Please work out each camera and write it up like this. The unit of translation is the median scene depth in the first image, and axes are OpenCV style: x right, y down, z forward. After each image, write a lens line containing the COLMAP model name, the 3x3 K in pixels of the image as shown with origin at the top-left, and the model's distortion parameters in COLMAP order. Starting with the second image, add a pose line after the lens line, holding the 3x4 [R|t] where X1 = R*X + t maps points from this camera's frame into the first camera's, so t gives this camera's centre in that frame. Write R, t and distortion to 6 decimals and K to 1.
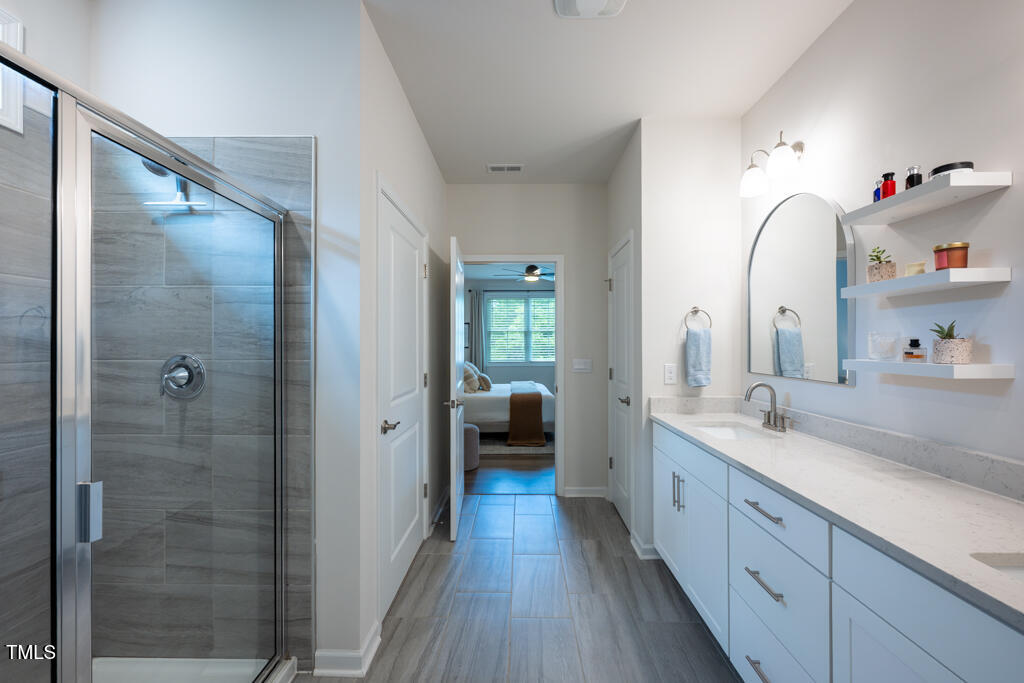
lens RADIAL K [[404.7, 0, 513.7], [0, 404.7, 345.8], [0, 0, 1]] dist [0.000074, 0.000120]
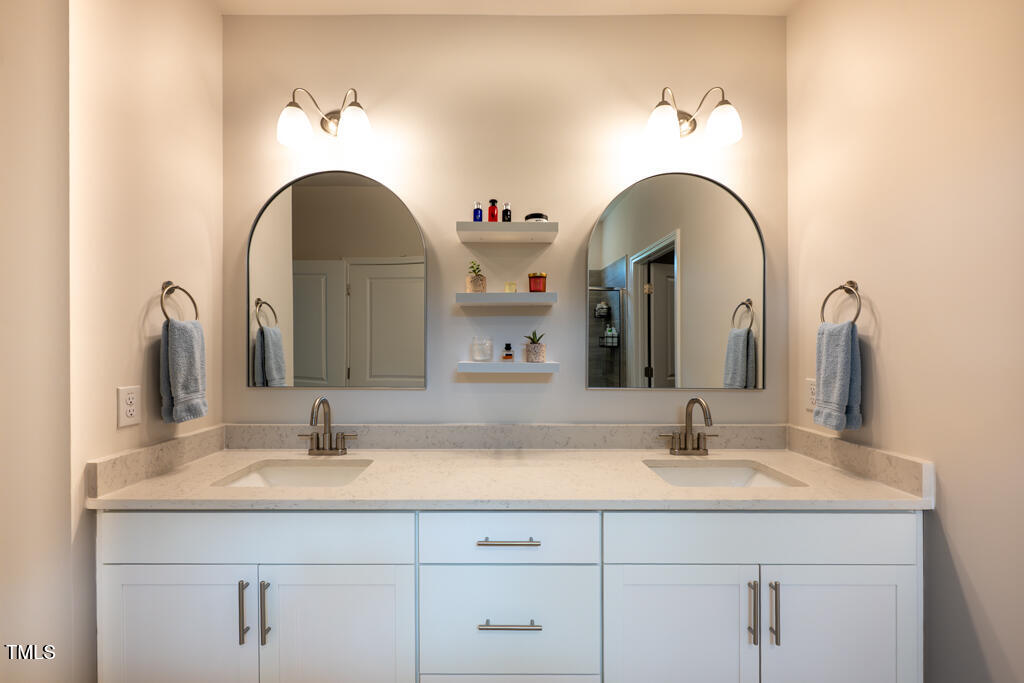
lens RADIAL K [[404.7, 0, 515.5], [0, 404.7, 345.3], [0, 0, 1]] dist [0.000074, 0.000120]
pose [[-0.017098, 0.002065, 0.999852, -0.158788], [0.001235, 0.999997, -0.002044, -0.005781], [-0.999853, 0.001200, -0.017100, 0.649762]]
